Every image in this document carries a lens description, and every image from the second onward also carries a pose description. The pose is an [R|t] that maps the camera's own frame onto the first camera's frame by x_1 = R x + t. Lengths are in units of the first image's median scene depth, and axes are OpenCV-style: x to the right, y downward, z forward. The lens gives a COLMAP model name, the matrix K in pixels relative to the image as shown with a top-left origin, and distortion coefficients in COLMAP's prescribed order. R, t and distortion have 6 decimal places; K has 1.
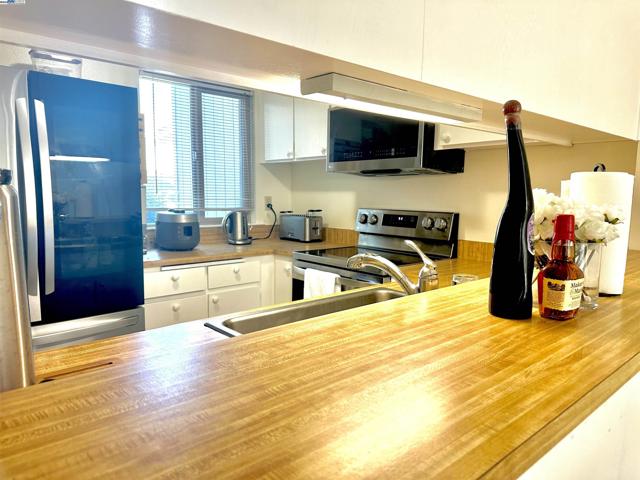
lens RADIAL K [[448.5, 0, 320.0], [0, 448.5, 240.0], [0, 0, 1]] dist [0.003793, -0.002674]
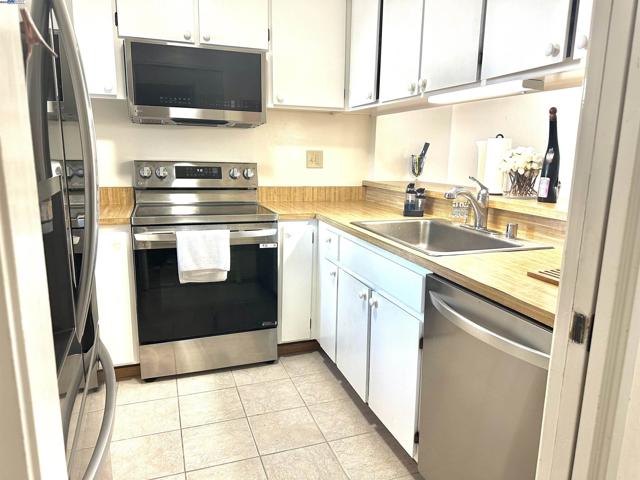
lens RADIAL K [[448.5, 0, 320.0], [0, 448.5, 240.0], [0, 0, 1]] dist [0.003793, -0.002674]
pose [[0.361591, -0.174011, 0.915954, -0.698489], [0.078517, 0.984622, 0.156060, -0.031068], [-0.929025, 0.015488, 0.369693, 0.401983]]
